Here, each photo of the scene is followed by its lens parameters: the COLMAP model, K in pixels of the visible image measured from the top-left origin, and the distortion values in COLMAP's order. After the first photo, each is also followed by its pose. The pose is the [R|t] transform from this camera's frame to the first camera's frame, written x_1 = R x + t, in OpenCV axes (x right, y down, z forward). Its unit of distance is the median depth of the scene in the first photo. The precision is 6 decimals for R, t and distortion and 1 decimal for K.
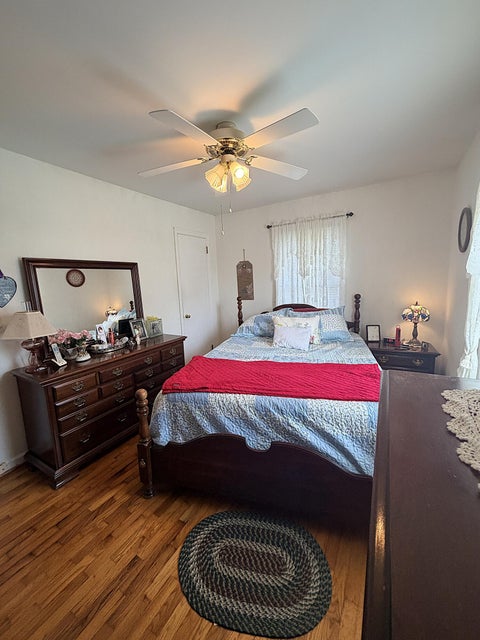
lens RADIAL K [[254.6, 0, 239.3], [0, 254.6, 318.4], [0, 0, 1]] dist [-0.000544, -0.000113]
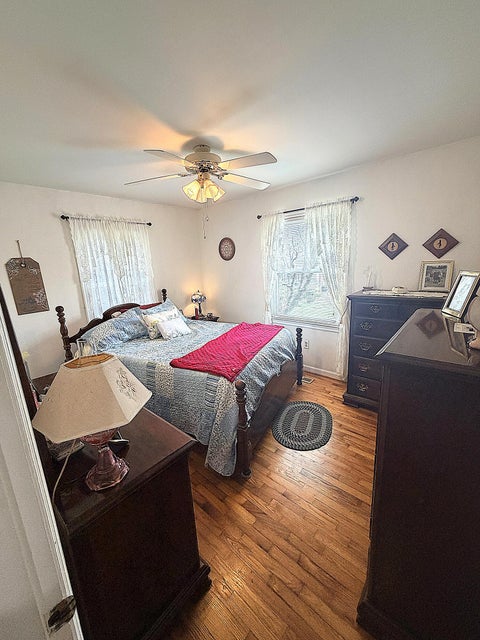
lens RADIAL K [[254.6, 0, 240.1], [0, 254.6, 318.9], [0, 0, 1]] dist [-0.000544, -0.000113]
pose [[0.189259, -0.187048, 0.963947, -0.732216], [0.188273, 0.970387, 0.151333, -0.073437], [-0.963709, 0.152844, 0.218871, 0.388046]]
